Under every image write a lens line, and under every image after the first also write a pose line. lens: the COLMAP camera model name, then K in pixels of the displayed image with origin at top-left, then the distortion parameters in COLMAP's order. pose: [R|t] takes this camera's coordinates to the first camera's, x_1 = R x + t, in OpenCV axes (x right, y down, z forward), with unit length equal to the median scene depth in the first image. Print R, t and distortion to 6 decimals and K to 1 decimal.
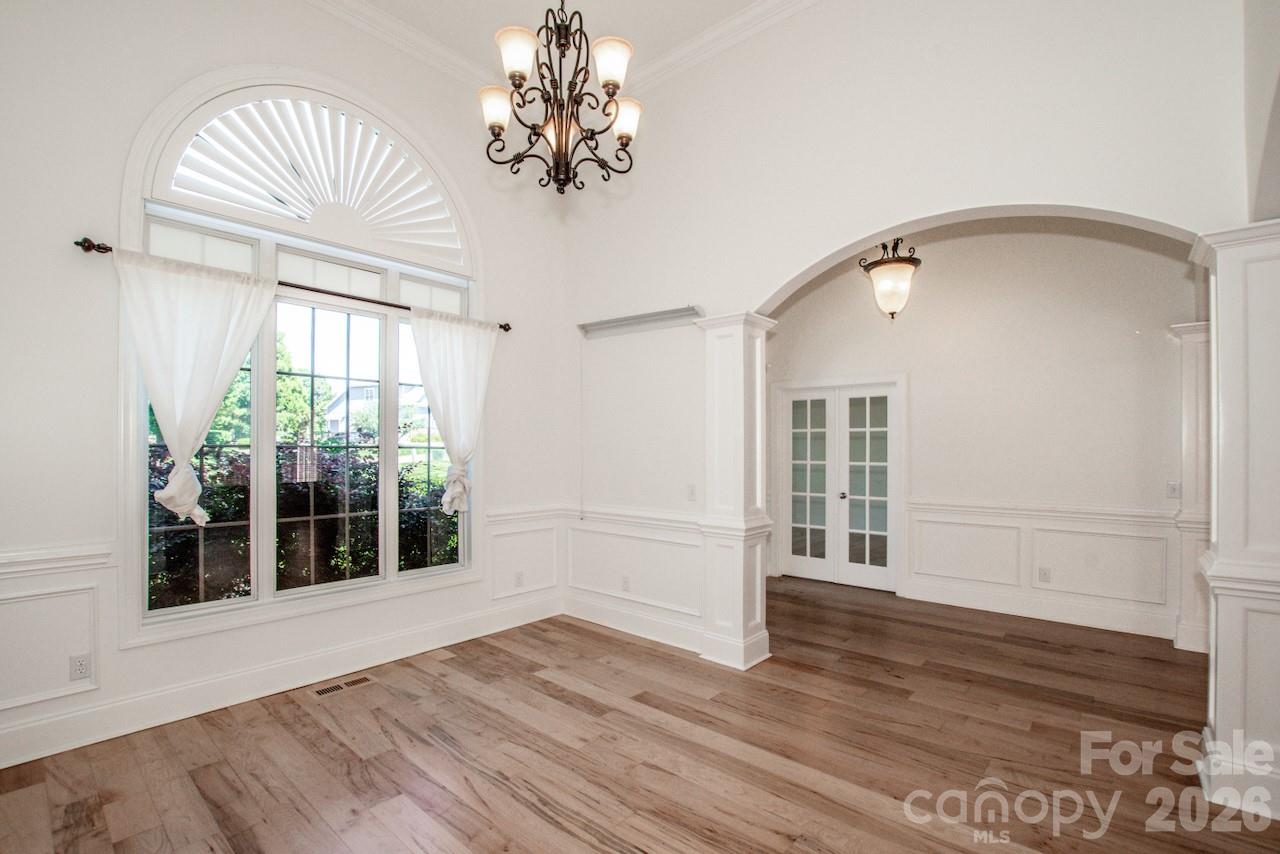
lens RADIAL K [[582.3, 0, 659.1], [0, 582.3, 446.6], [0, 0, 1]] dist [-0.029508, 0.000293]
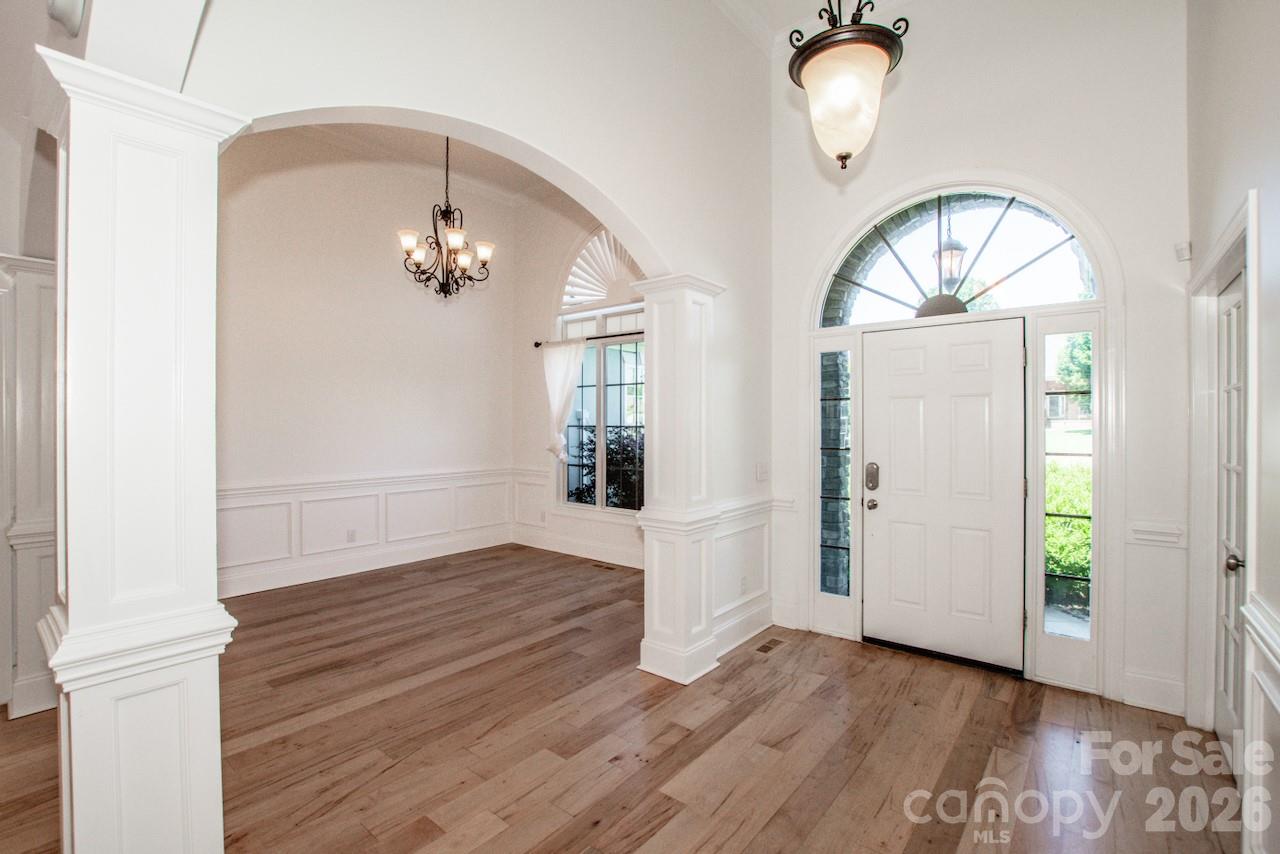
lens RADIAL K [[561.4, 0, 593.7], [0, 561.4, 424.3], [0, 0, 1]] dist [-0.033497, -0.000274]
pose [[-0.030958, -0.003155, -0.999516, 1.188986], [0.002816, 0.999991, -0.003244, -0.002235], [0.999517, -0.002915, -0.030949, 1.090092]]
